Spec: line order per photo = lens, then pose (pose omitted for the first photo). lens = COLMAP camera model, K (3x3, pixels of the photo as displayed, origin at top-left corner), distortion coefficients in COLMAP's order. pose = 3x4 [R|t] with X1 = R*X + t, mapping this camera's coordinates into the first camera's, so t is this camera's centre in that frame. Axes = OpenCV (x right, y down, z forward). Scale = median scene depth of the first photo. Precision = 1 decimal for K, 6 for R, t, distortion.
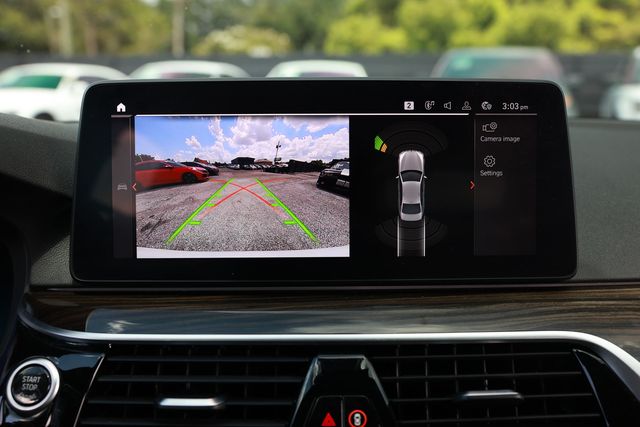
lens RADIAL K [[710.7, 0, 320.0], [0, 710.7, 213.5], [0, 0, 1]] dist [-0.043485, -0.043434]
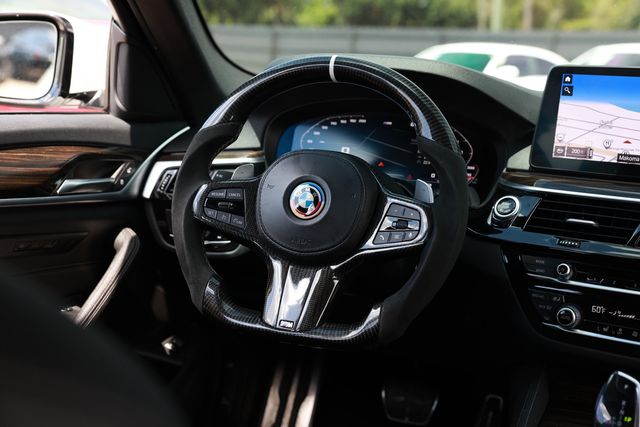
lens RADIAL K [[905.7, 0, 320.0], [0, 905.7, 213.5], [0, 0, 1]] dist [0.028967, 0.125562]
pose [[0.864072, 0.123873, -0.487889, 0.391670], [-0.135203, 0.990744, 0.012095, 0.276345], [0.484871, 0.055514, 0.872822, -1.480075]]
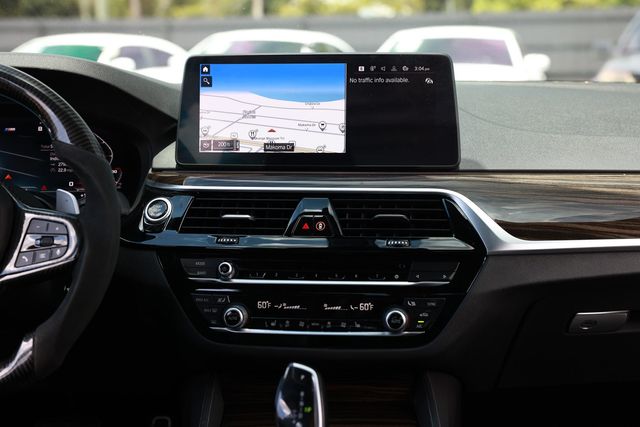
lens RADIAL K [[999.2, 0, 323.0], [0, 999.2, 212.7], [0, 0, 1]] dist [0.044843, 0.164066]
pose [[0.991902, 0.016781, -0.125894, 0.356294], [-0.020278, 0.999442, -0.026542, 0.285877], [0.125378, 0.028880, 0.991689, -1.534834]]
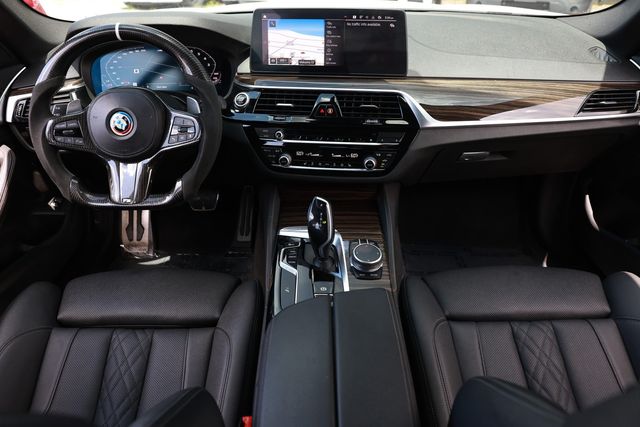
lens RADIAL K [[498.1, 0, 320.0], [0, 498.1, 213.5], [0, 0, 1]] dist [-0.129730, 0.123044]
pose [[0.990279, 0.062799, -0.124112, 0.302669], [-0.019926, 0.947126, 0.320243, -0.019559], [0.137661, -0.314657, 0.939170, -1.350188]]
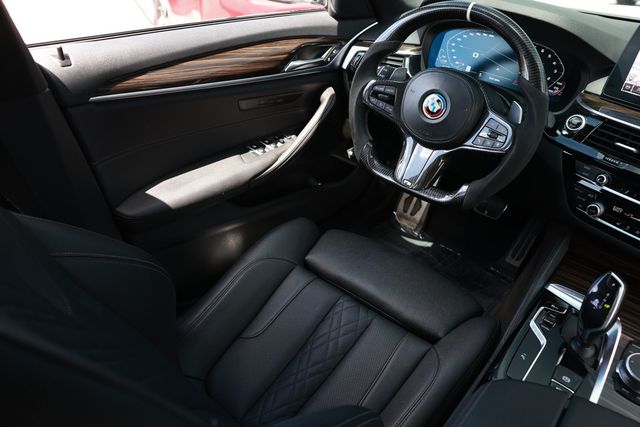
lens RADIAL K [[498.1, 0, 320.0], [0, 498.1, 213.5], [0, 0, 1]] dist [-0.129730, 0.123044]
pose [[0.663767, 0.452593, -0.595460, 0.251436], [-0.213647, 0.877696, 0.428959, -0.066538], [0.716776, -0.157510, 0.679281, -1.146064]]
